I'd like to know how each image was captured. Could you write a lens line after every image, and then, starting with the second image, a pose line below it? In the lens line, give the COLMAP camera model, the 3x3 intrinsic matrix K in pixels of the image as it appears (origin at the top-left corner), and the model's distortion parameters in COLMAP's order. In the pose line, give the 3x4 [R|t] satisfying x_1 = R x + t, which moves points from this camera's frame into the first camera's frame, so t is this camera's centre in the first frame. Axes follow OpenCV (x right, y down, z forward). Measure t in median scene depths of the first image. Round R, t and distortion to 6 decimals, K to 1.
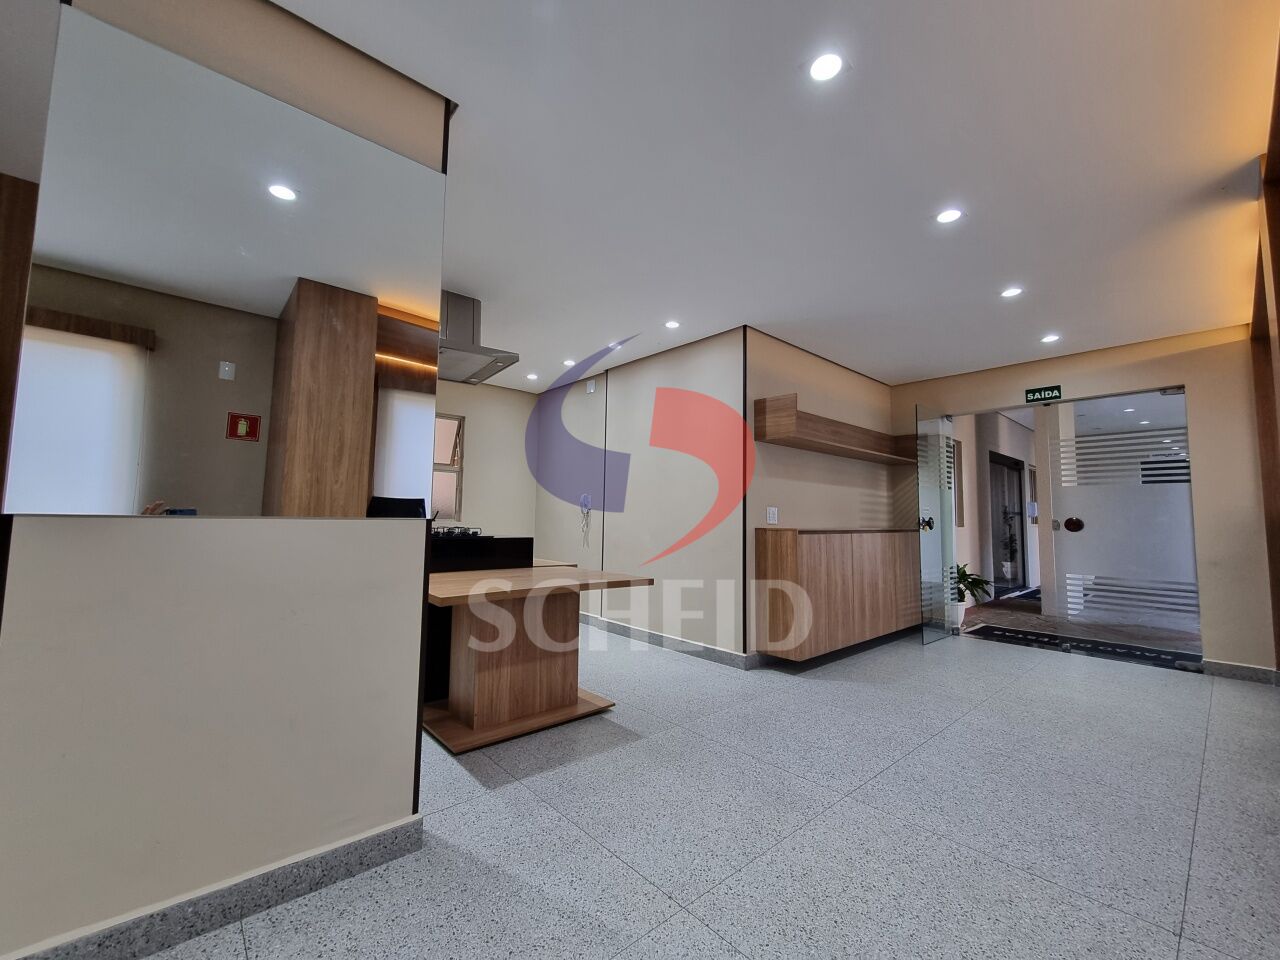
lens RADIAL K [[521.6, 0, 640.8], [0, 521.6, 476.5], [0, 0, 1]] dist [0.002375, -0.002422]
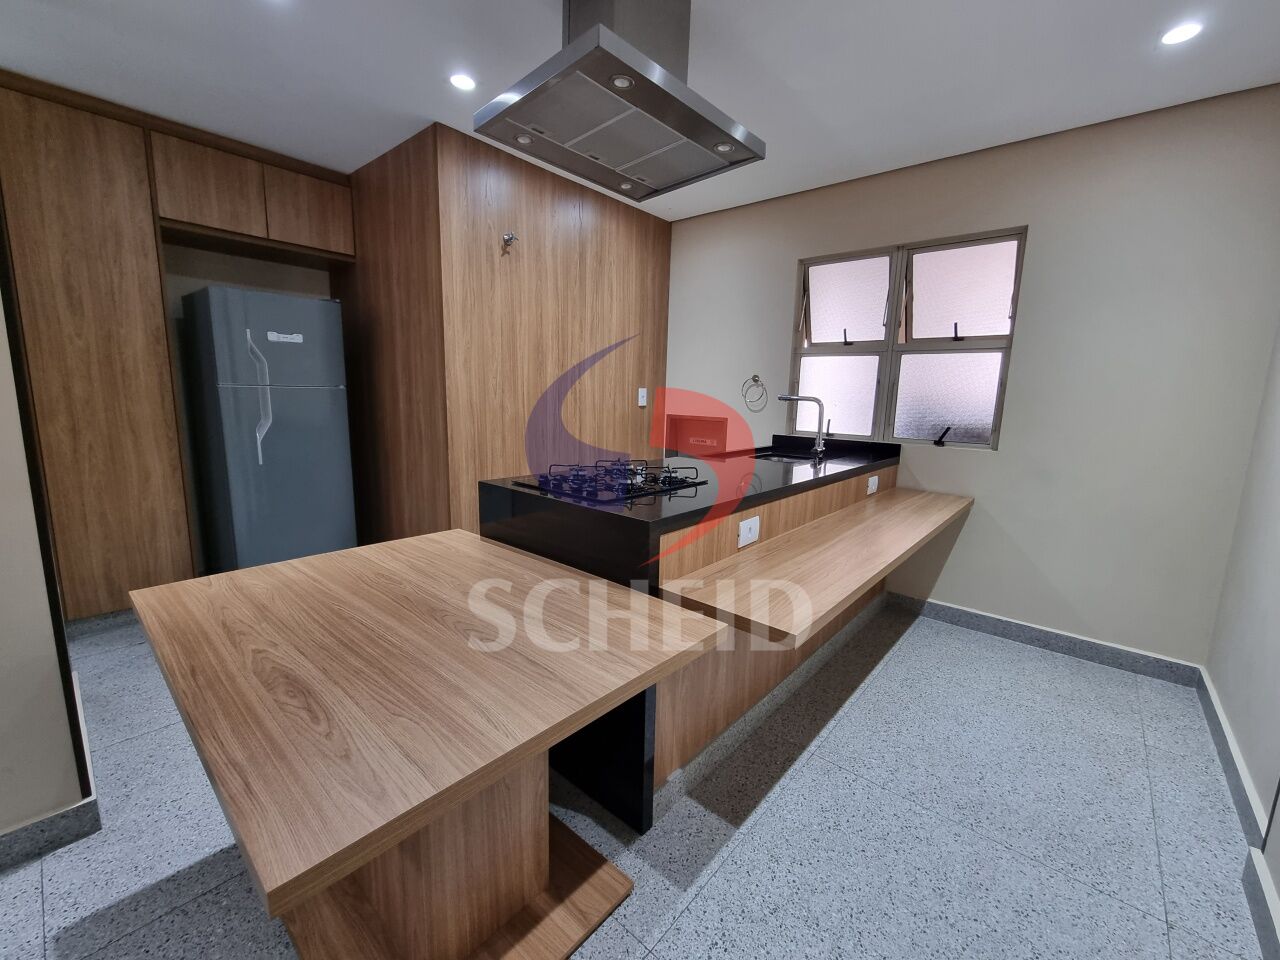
lens RADIAL K [[521.6, 0, 639.3], [0, 521.6, 479.3], [0, 0, 1]] dist [0.002375, -0.002422]
pose [[0.124835, 0.150392, -0.980713, 0.225427], [0.057096, 0.985718, 0.158428, 0.031406], [0.990533, -0.075772, 0.114466, 1.254887]]
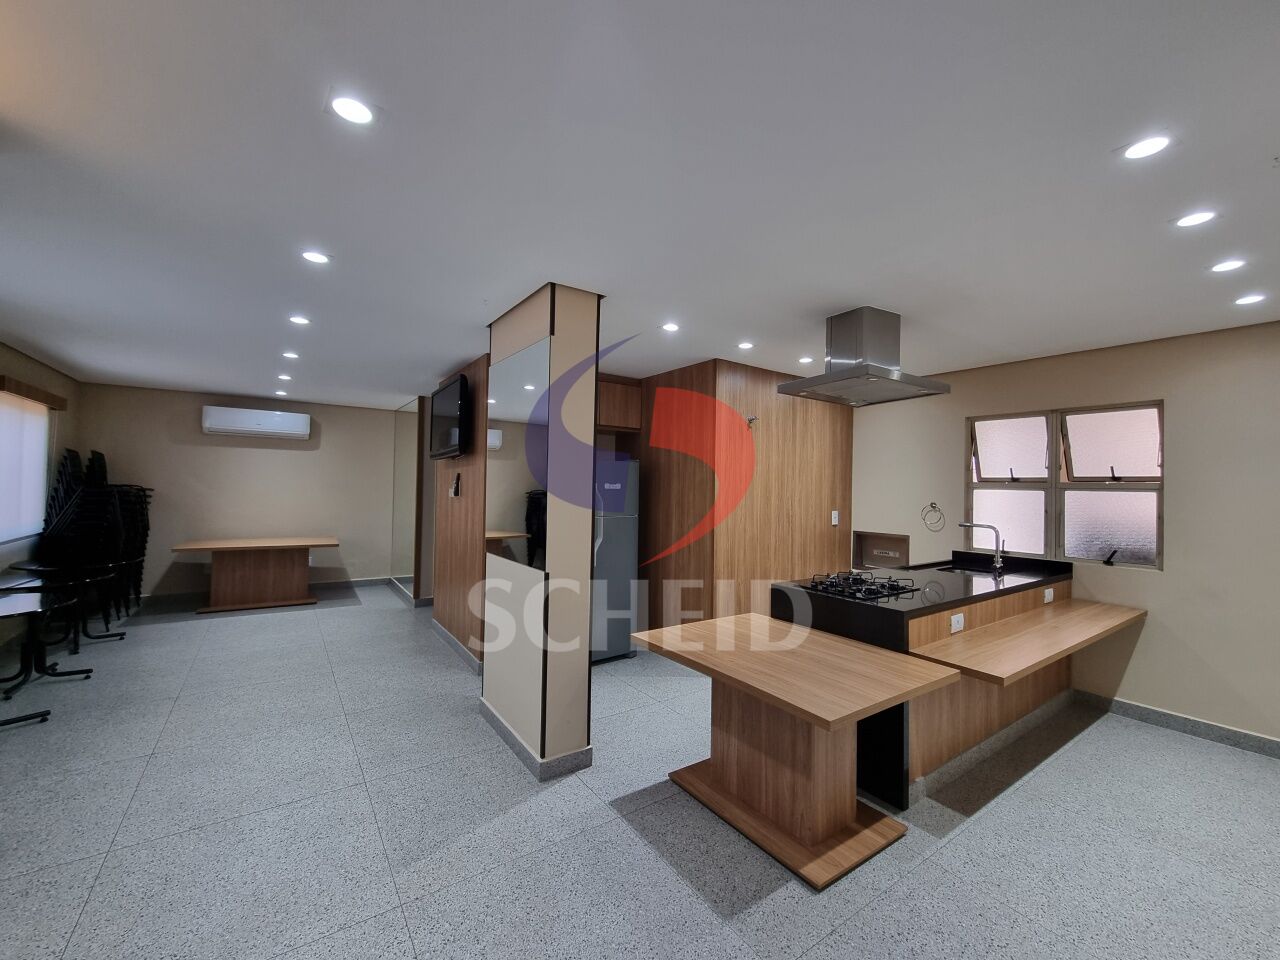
lens RADIAL K [[521.6, 0, 641.0], [0, 521.6, 479.8], [0, 0, 1]] dist [0.002375, -0.002422]
pose [[-0.118678, -0.032250, -0.992409, 0.717421], [0.061559, 0.997311, -0.039771, -0.071893], [0.991023, -0.065811, -0.116374, 0.978565]]
